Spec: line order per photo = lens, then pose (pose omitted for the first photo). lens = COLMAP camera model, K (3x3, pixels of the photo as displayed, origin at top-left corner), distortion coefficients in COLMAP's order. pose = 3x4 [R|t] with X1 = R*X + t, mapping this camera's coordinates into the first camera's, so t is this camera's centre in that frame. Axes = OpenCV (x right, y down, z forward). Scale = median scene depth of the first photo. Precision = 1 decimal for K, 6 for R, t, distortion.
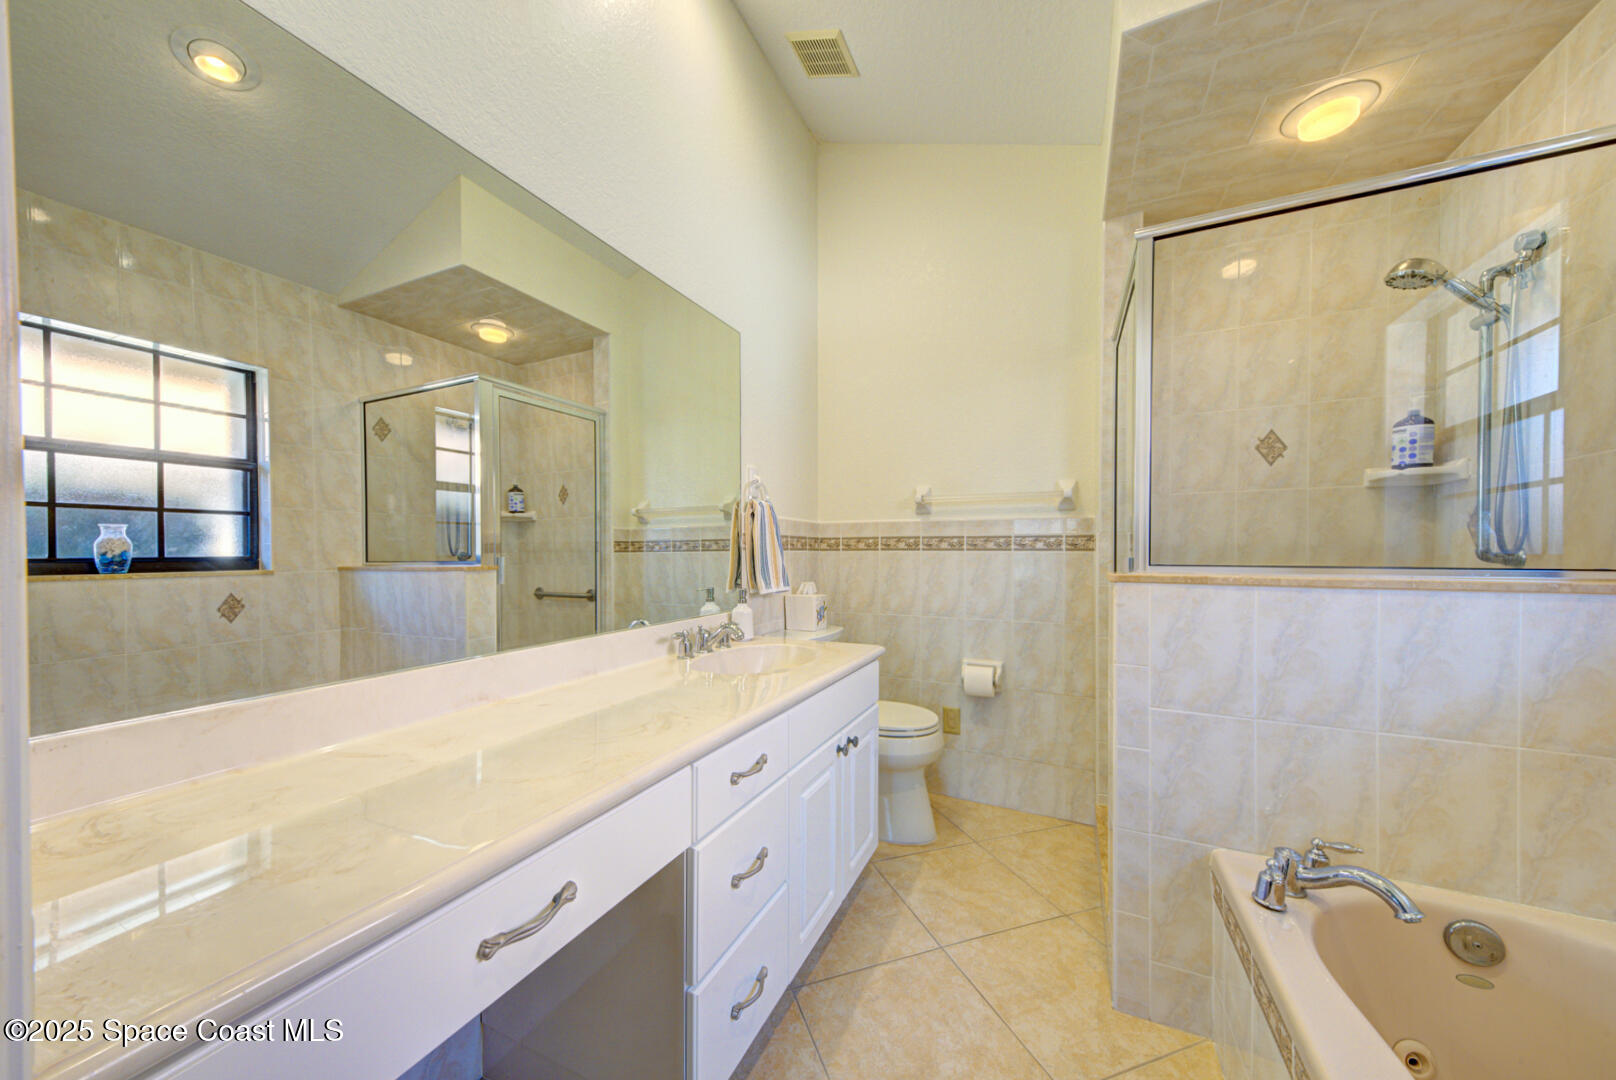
lens RADIAL K [[554.9, 0, 801.8], [0, 554.9, 557.3], [0, 0, 1]] dist [0.015547, -0.000055]
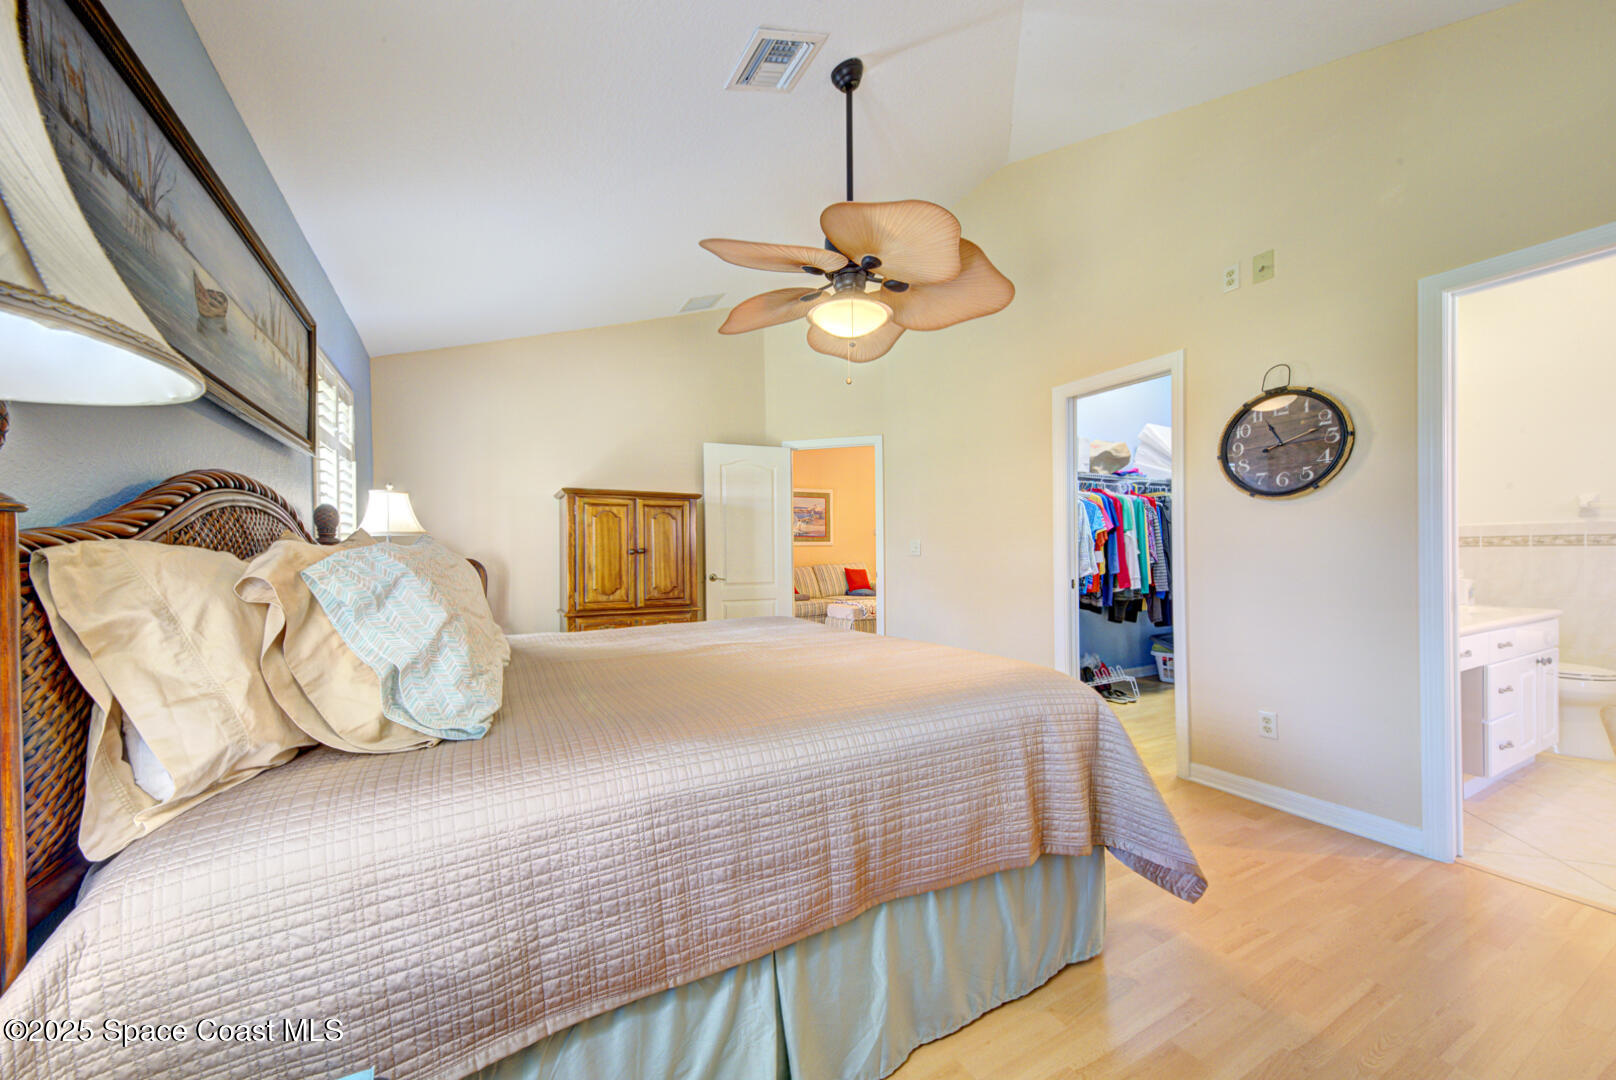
lens RADIAL K [[589.6, 0, 803.7], [0, 589.6, 555.1], [0, 0, 1]] dist [0.017426, -0.000081]
pose [[0.812156, -0.004718, -0.583421, -0.425956], [0.002575, 0.999987, -0.004502, 0.010353], [0.583435, 0.002154, 0.812157, -1.152118]]
